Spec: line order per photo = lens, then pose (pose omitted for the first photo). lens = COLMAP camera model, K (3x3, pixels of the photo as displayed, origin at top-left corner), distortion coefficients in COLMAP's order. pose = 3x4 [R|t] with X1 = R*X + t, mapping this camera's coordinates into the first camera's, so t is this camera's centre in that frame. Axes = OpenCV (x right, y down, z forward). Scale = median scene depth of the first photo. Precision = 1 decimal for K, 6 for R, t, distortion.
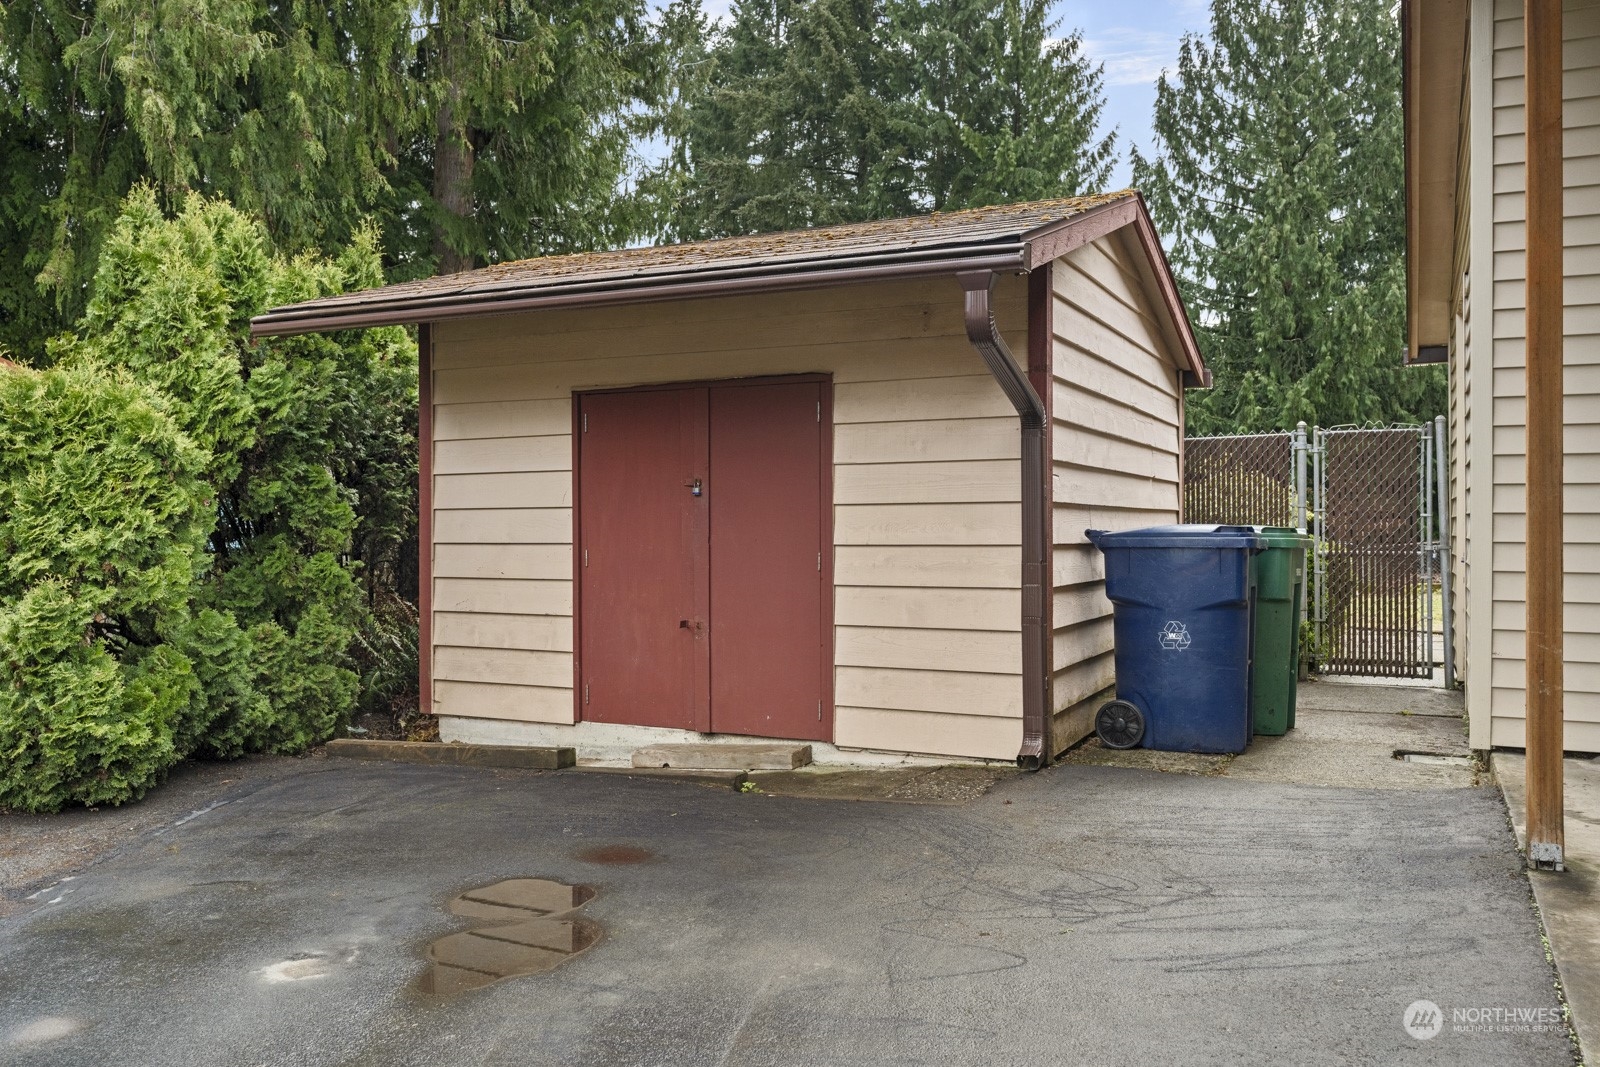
lens RADIAL K [[1286.0, 0, 794.8], [0, 1286.0, 506.1], [0, 0, 1]] dist [0.009853, -0.007690]
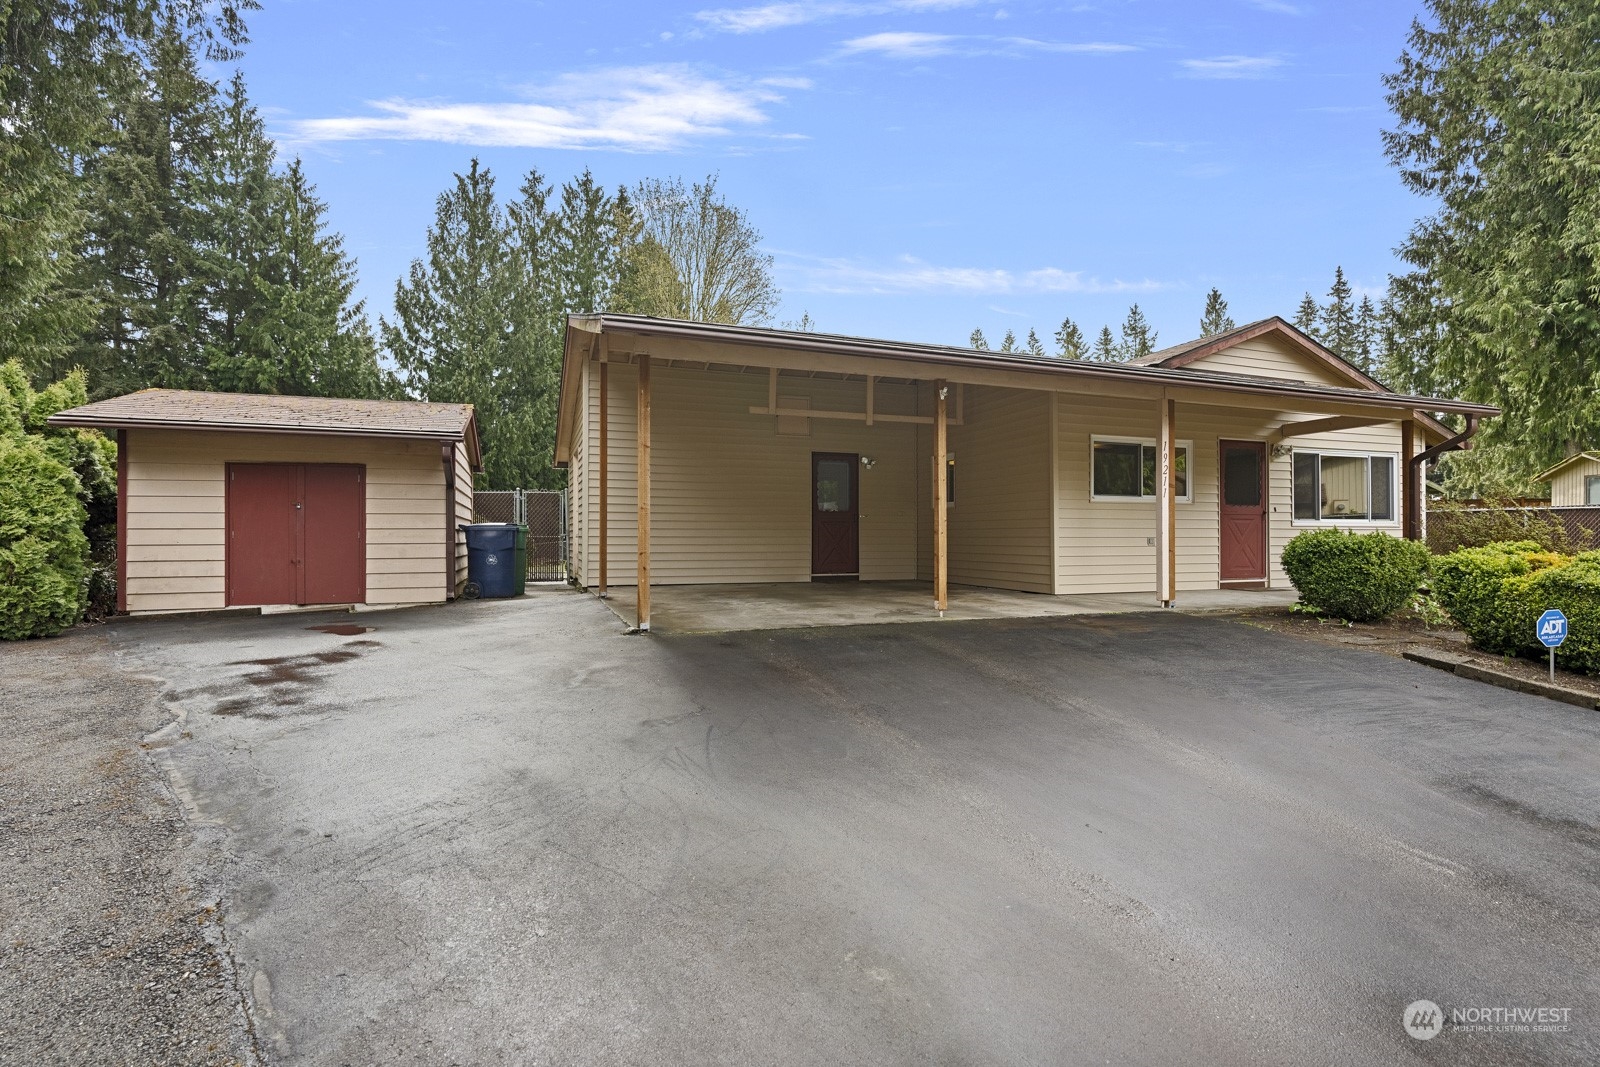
lens RADIAL K [[766.1, 0, 808.1], [0, 766.1, 534.8], [0, 0, 1]] dist [-0.007176, 0.001937]
pose [[0.692751, 0.003322, 0.721169, -0.088734], [-0.009511, 0.999945, 0.004531, 0.004929], [-0.721114, -0.009997, 0.692744, -0.141480]]
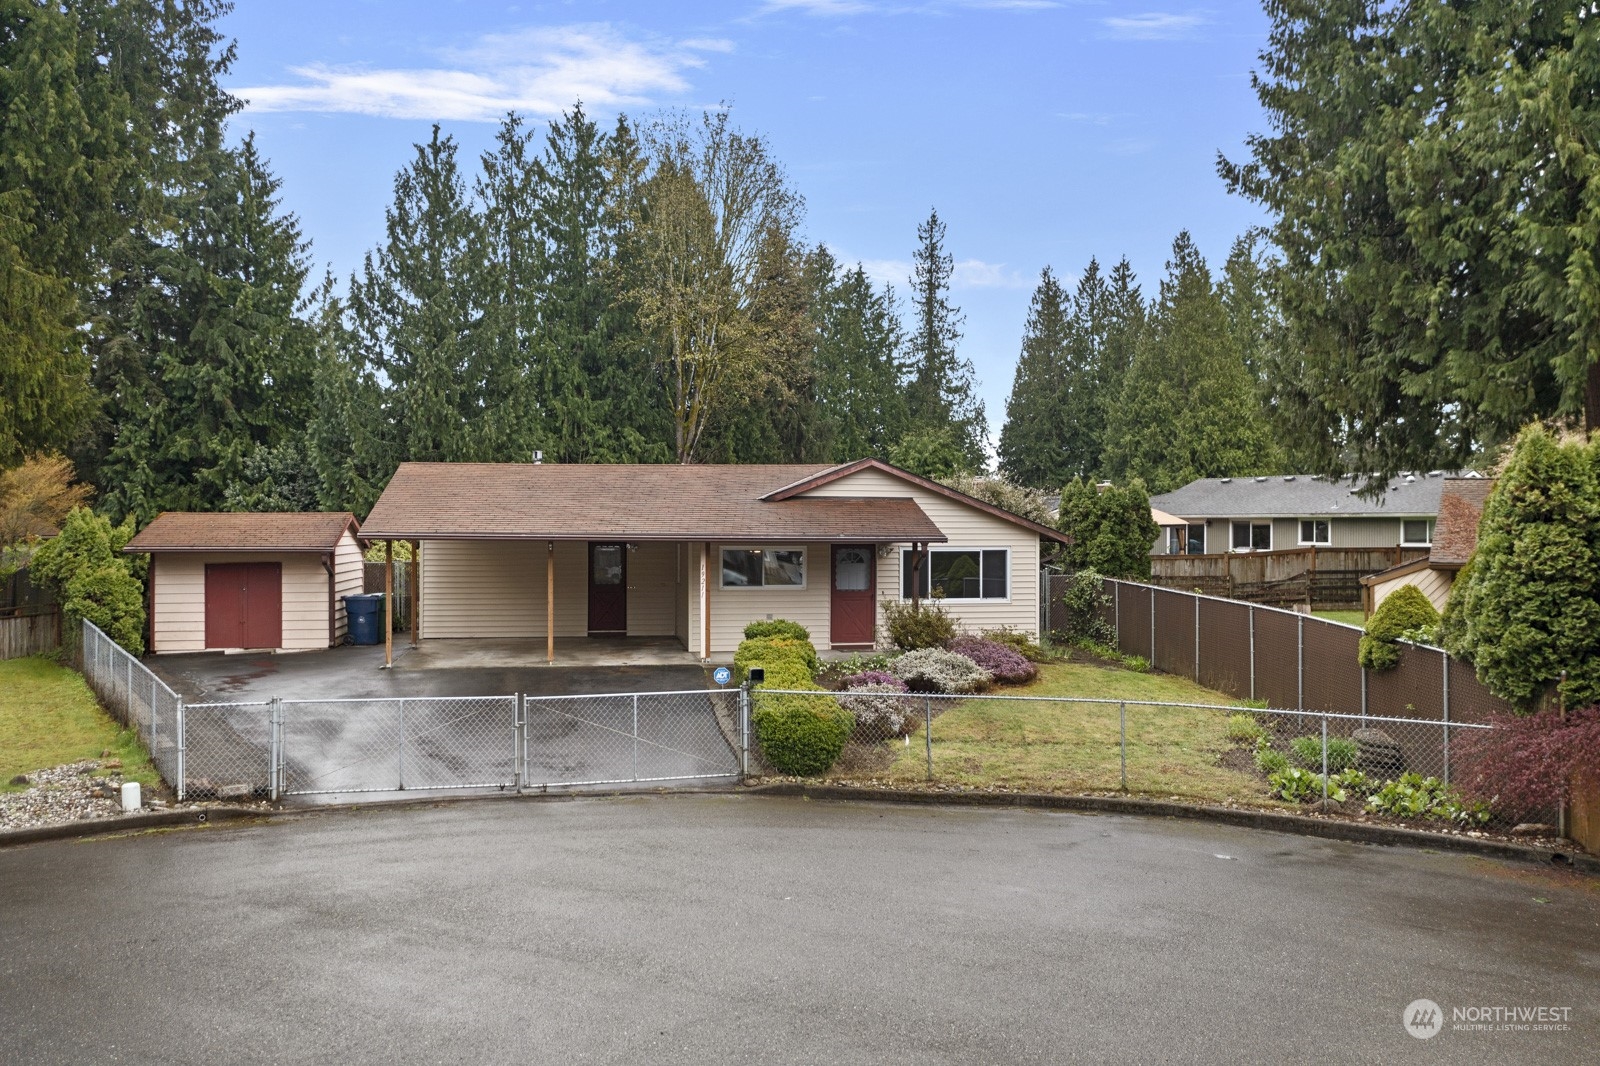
lens RADIAL K [[1271.5, 0, 800.5], [0, 1271.5, 522.3], [0, 0, 1]] dist [-0.007991, -0.008827]
pose [[0.812694, 0.004228, 0.582676, -0.192114], [-0.010286, 0.999922, 0.007092, -0.052789], [-0.582600, -0.011757, 0.812674, -0.642109]]
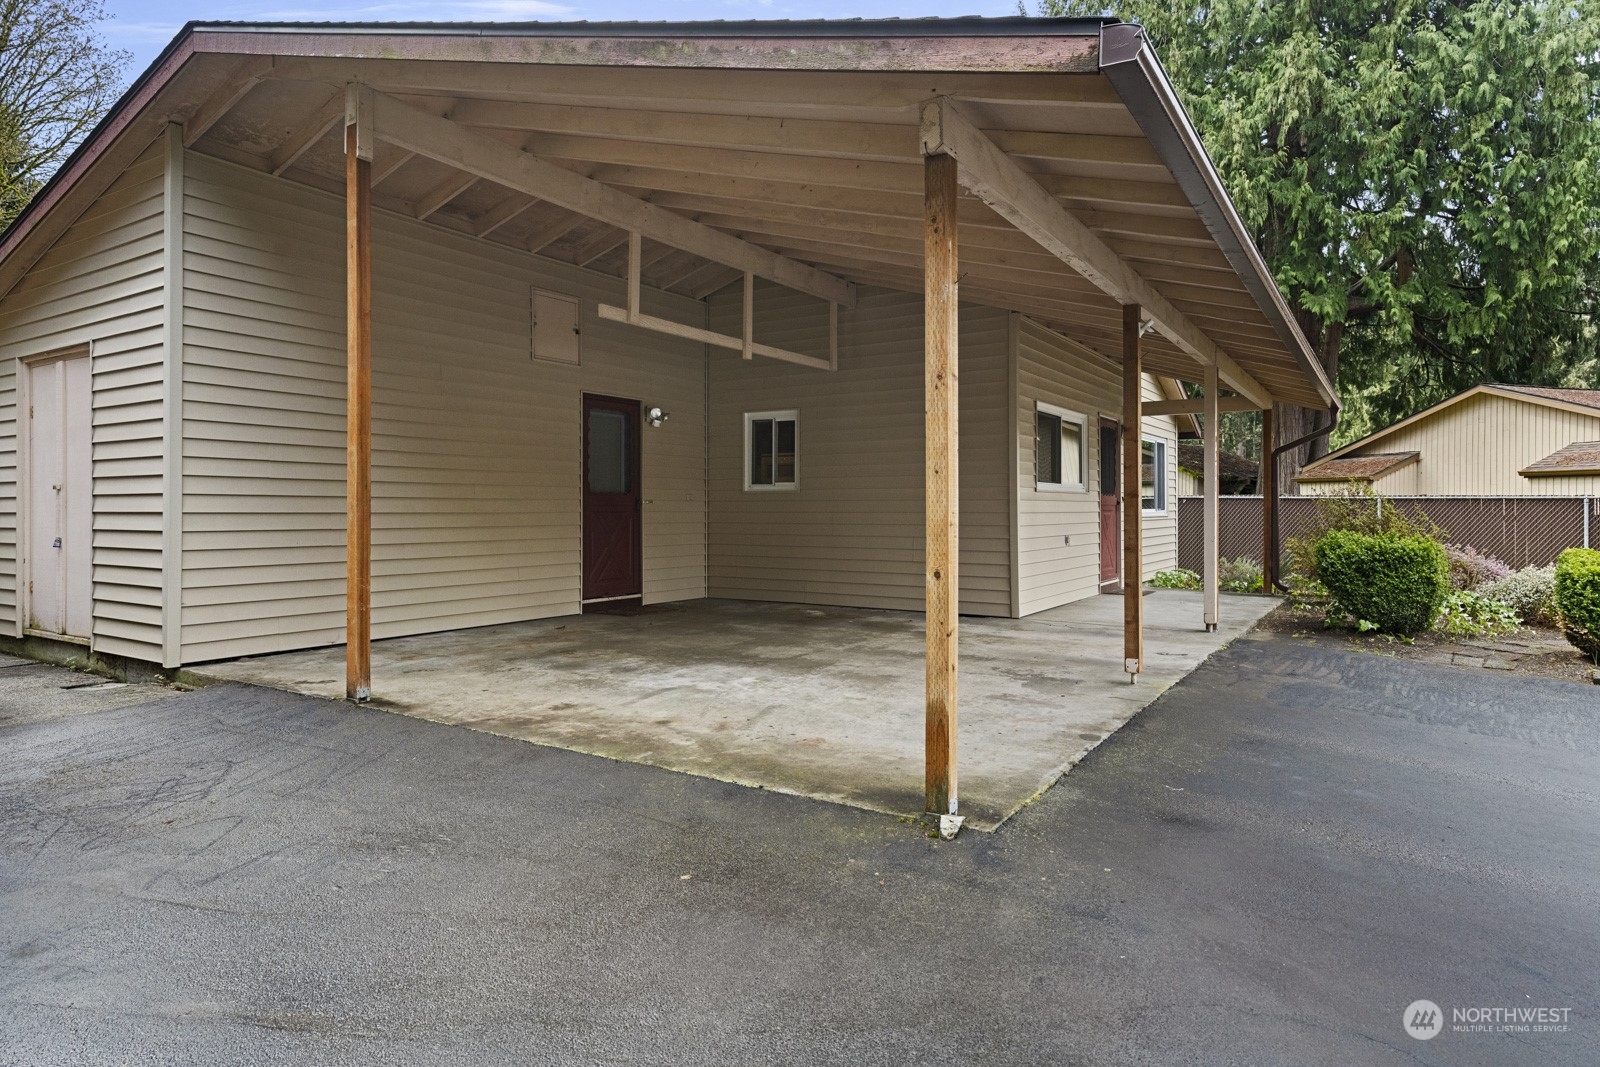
lens RADIAL K [[934.4, 0, 812.9], [0, 934.4, 499.3], [0, 0, 1]] dist [0.001435, -0.002425]
pose [[0.108850, 0.008917, 0.994018, -0.077993], [-0.012449, 0.999894, -0.007606, -0.001982], [-0.993980, -0.011547, 0.108950, 0.019472]]
